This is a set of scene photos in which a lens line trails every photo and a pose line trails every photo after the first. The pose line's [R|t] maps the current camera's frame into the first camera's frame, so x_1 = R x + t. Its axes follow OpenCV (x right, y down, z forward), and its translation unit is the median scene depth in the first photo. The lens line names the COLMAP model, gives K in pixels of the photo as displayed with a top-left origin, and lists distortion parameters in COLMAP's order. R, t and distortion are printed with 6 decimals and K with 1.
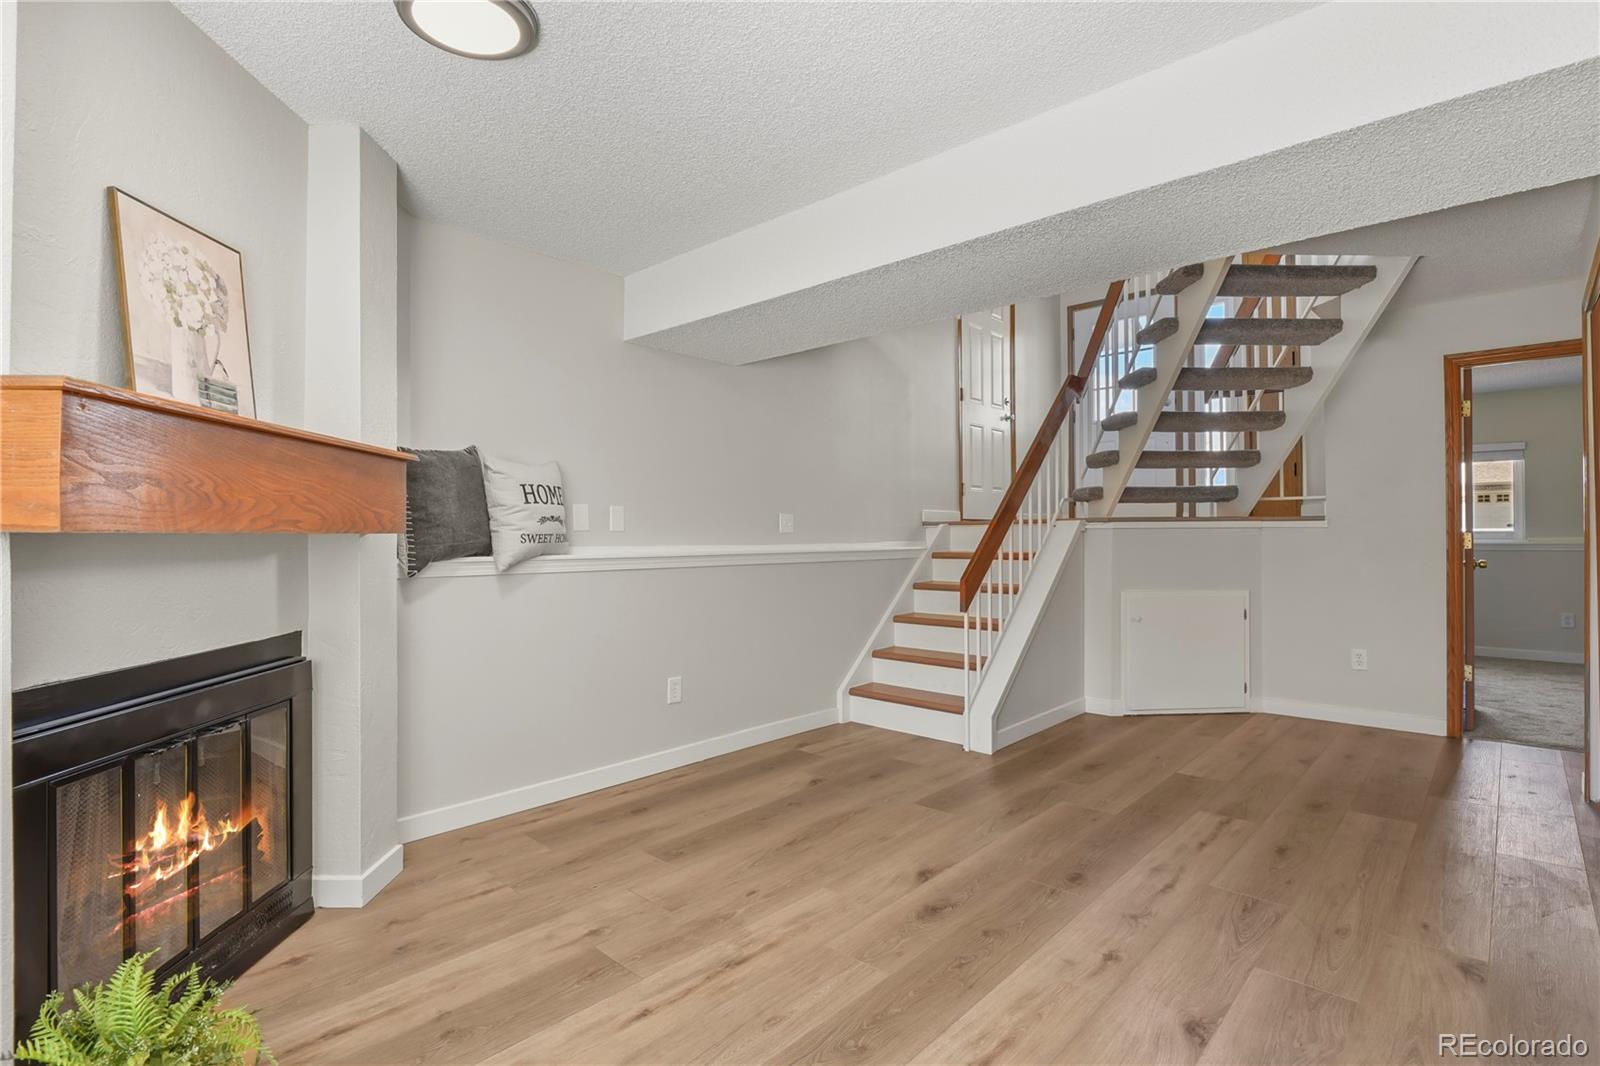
lens RADIAL K [[769.8, 0, 807.2], [0, 769.8, 539.4], [0, 0, 1]] dist [-0.007276, -0.005146]
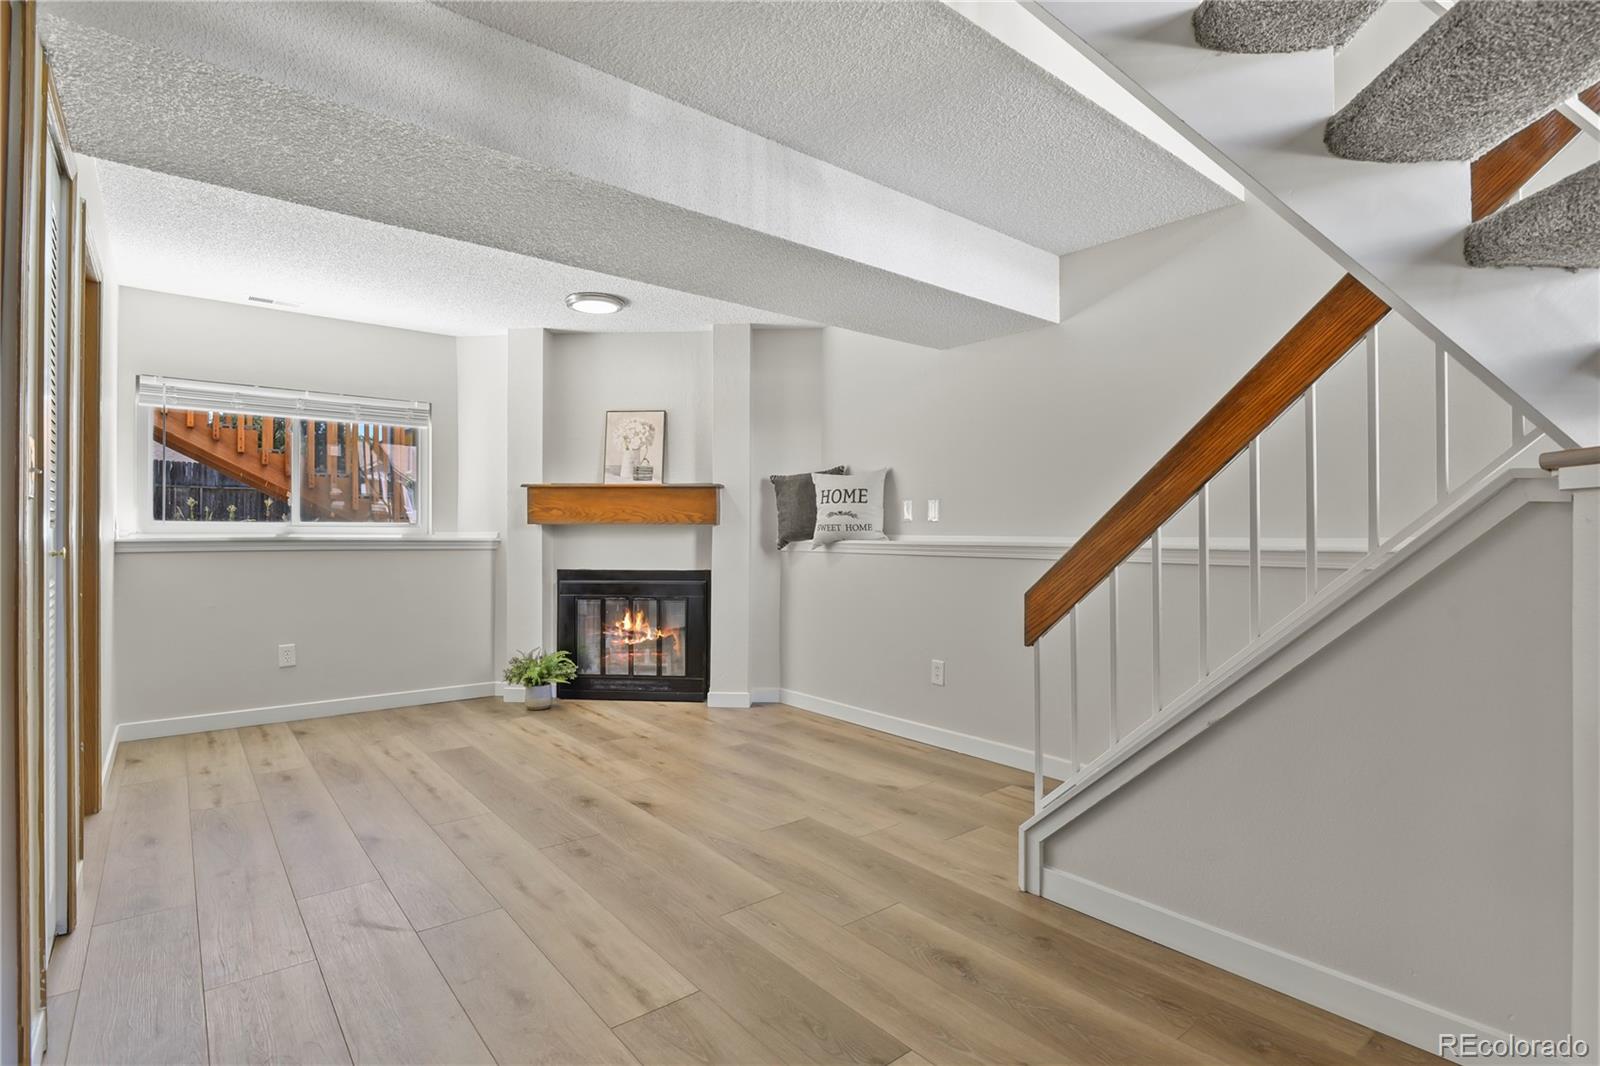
lens RADIAL K [[769.8, 0, 812.1], [0, 769.8, 529.8], [0, 0, 1]] dist [-0.007276, -0.005146]
pose [[-0.124879, -0.001862, -0.992170, 1.305183], [-0.010676, 0.999943, -0.000533, 0.004750], [0.992115, 0.010526, -0.124892, 1.398738]]
